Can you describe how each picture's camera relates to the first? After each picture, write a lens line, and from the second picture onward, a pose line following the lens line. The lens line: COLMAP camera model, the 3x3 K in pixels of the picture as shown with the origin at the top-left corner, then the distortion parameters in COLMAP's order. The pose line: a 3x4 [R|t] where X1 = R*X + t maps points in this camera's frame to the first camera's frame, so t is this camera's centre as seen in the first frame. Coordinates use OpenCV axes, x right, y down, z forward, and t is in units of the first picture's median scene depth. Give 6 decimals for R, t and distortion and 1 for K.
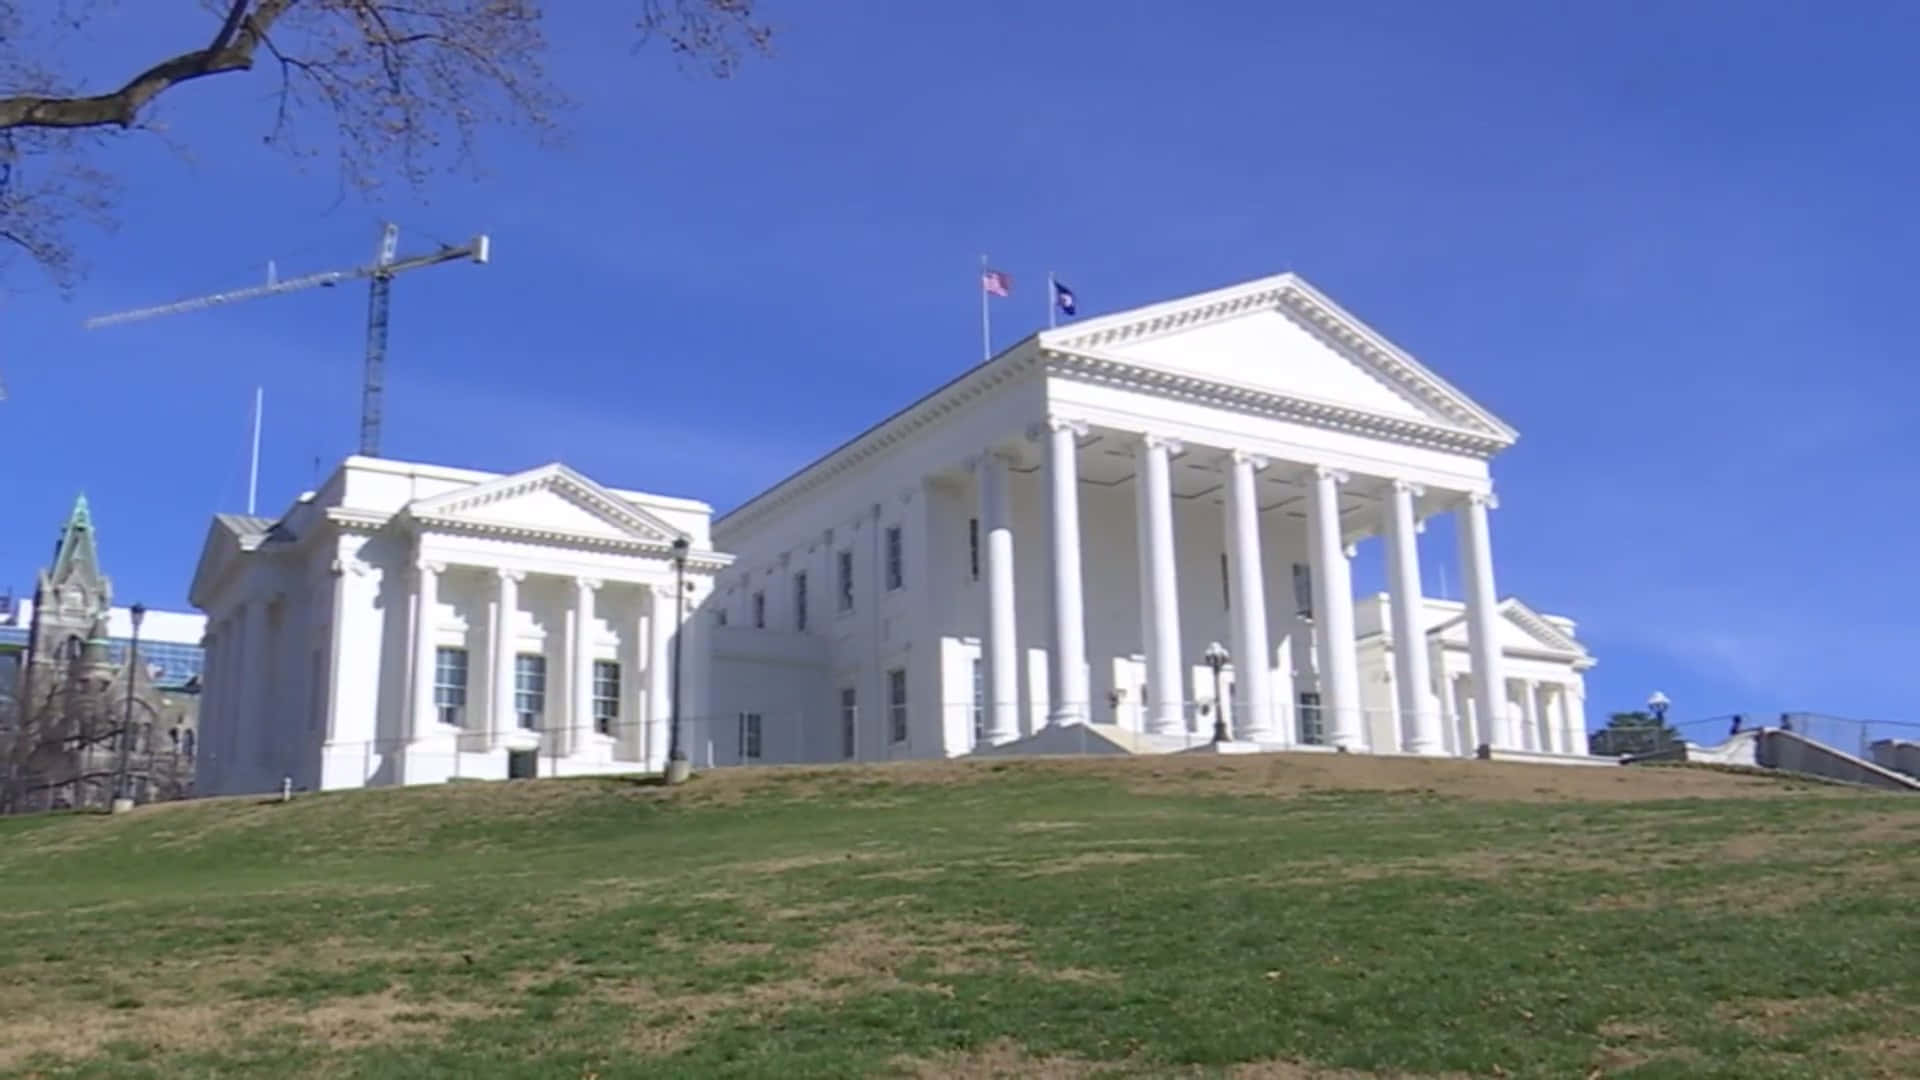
lens RADIAL K [[1824.9, 0, 960.0], [0, 1824.9, 540.0], [0, 0, 1]] dist [-0.045281, 0.000679]
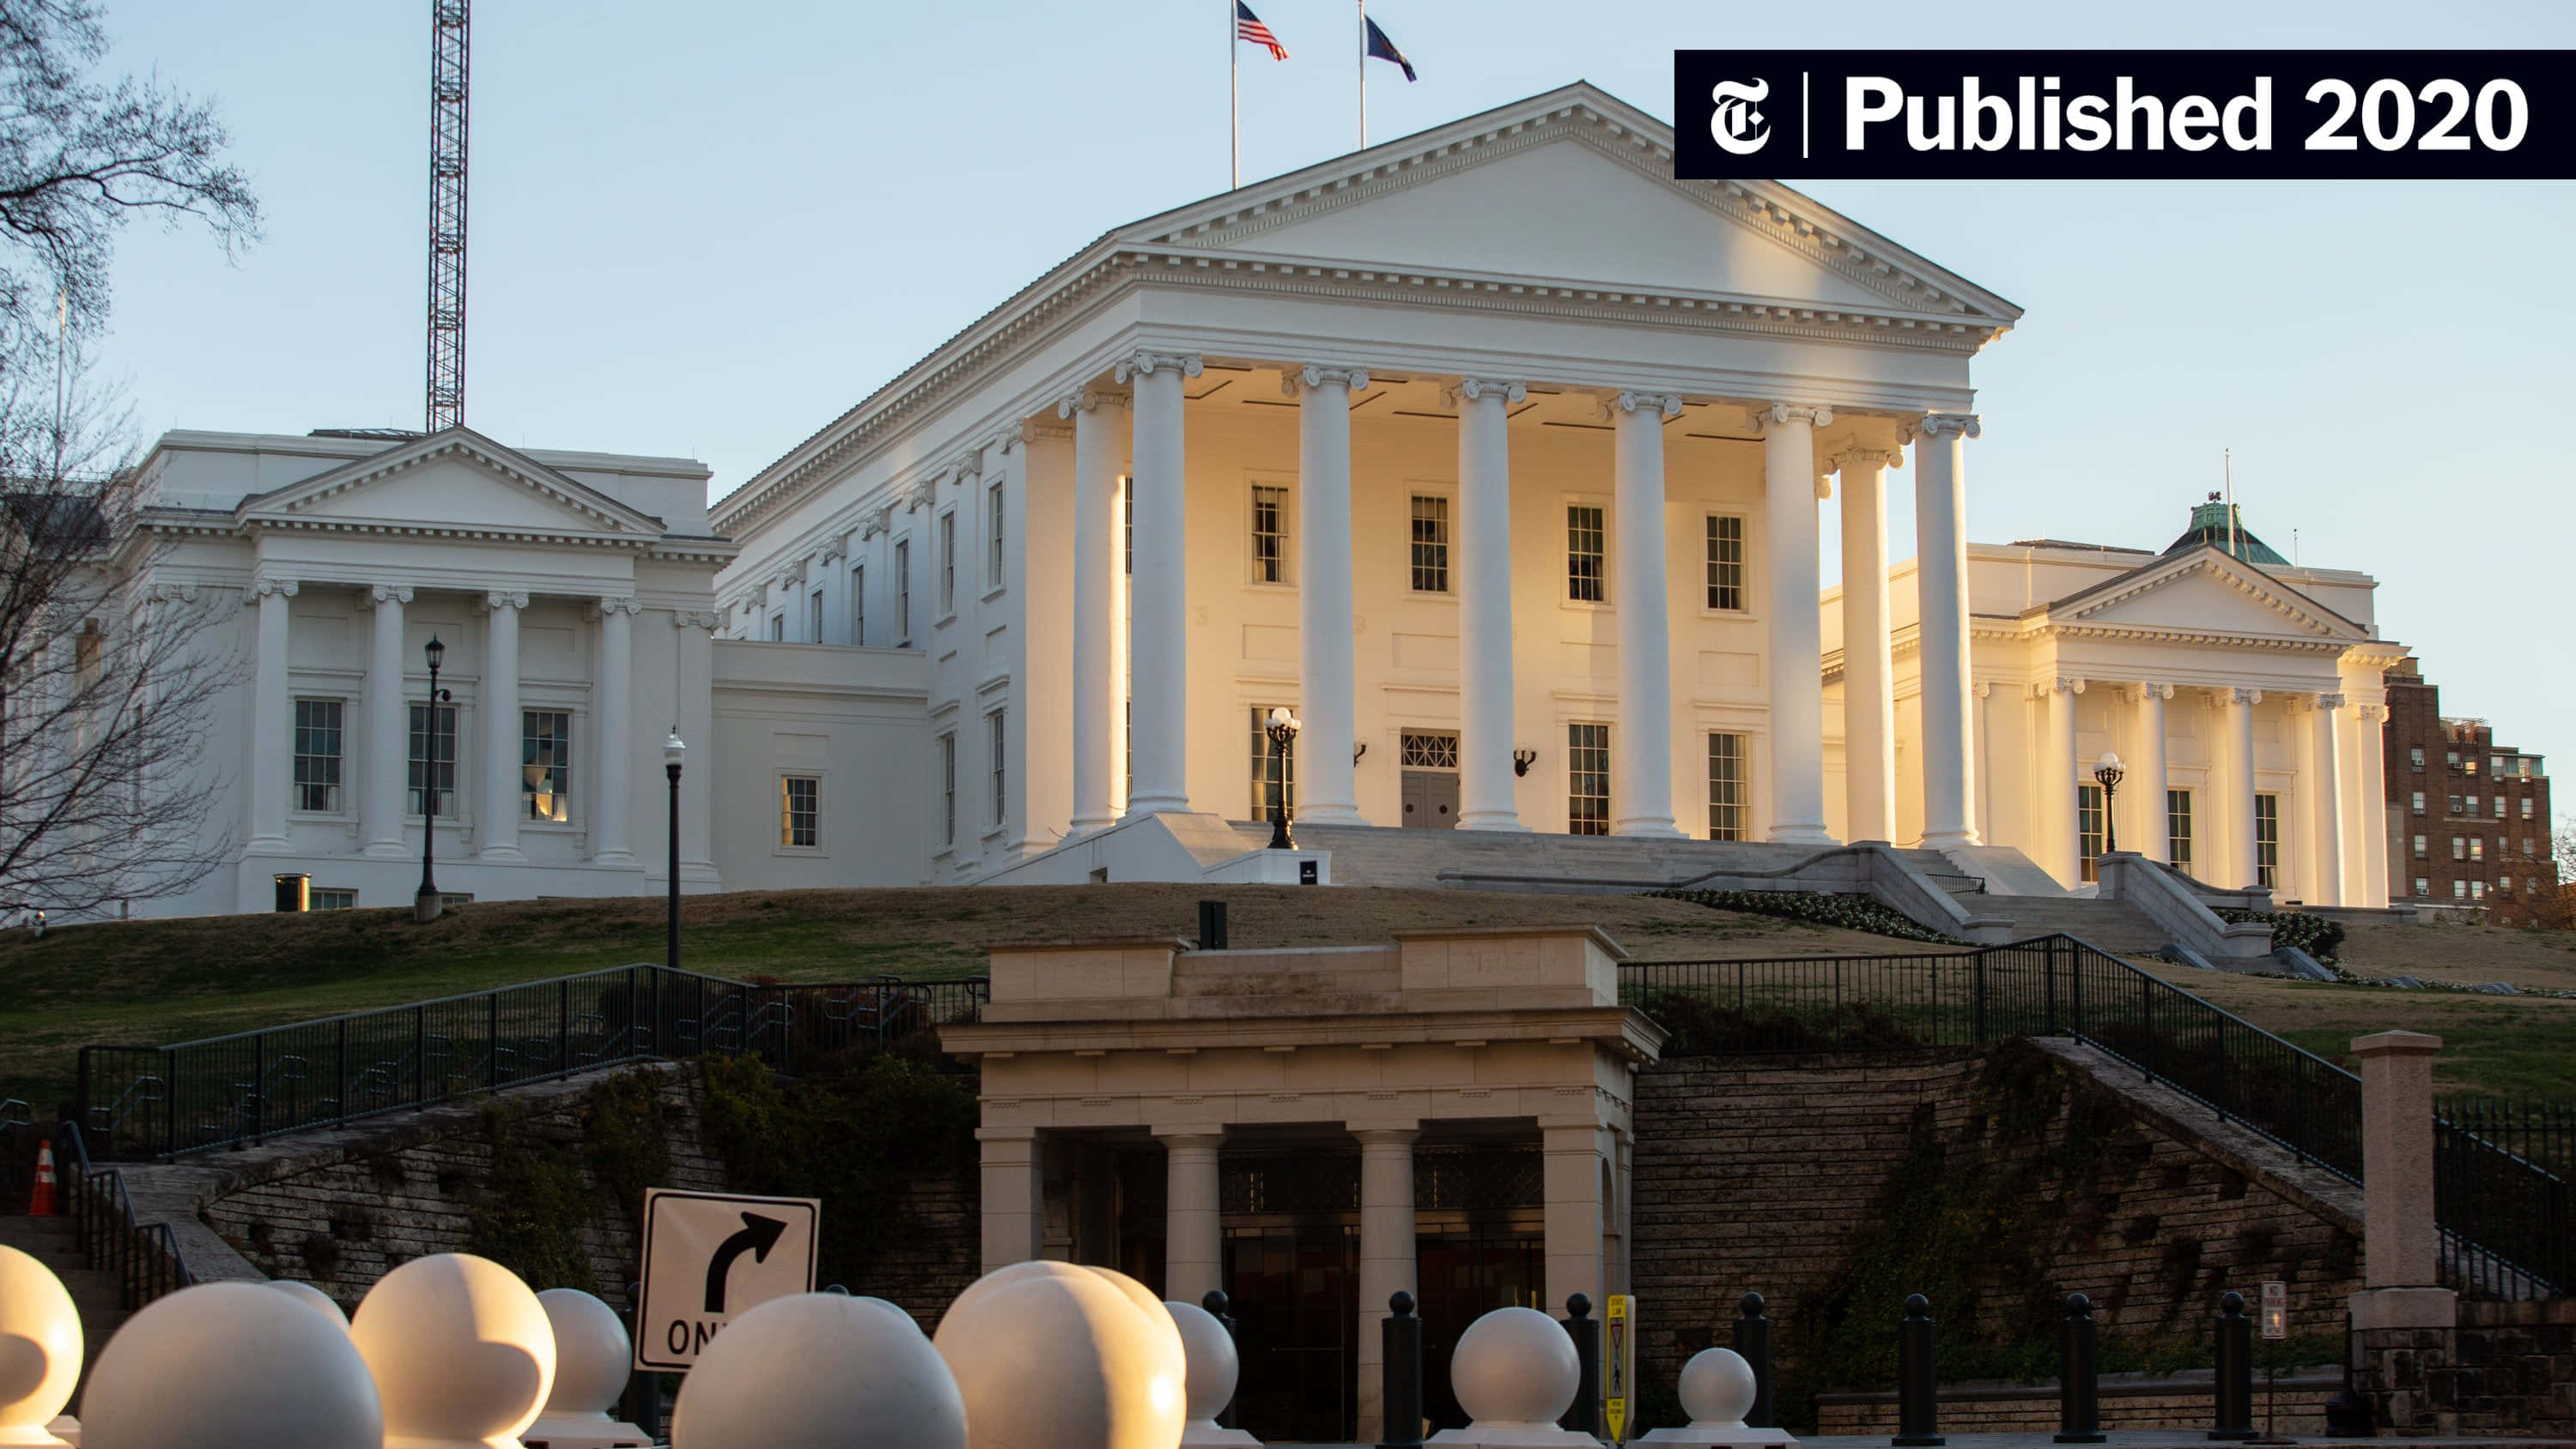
lens RADIAL K [[5221.7, 0, 1288.0], [0, 5221.7, 724.5], [0, 0, 1]] dist [-0.398480, 0.054261]
pose [[0.983729, -0.004987, -0.179590, 0.416699], [0.026868, 0.992457, 0.119613, -0.148551], [0.177638, -0.122492, 0.976443, -0.813117]]
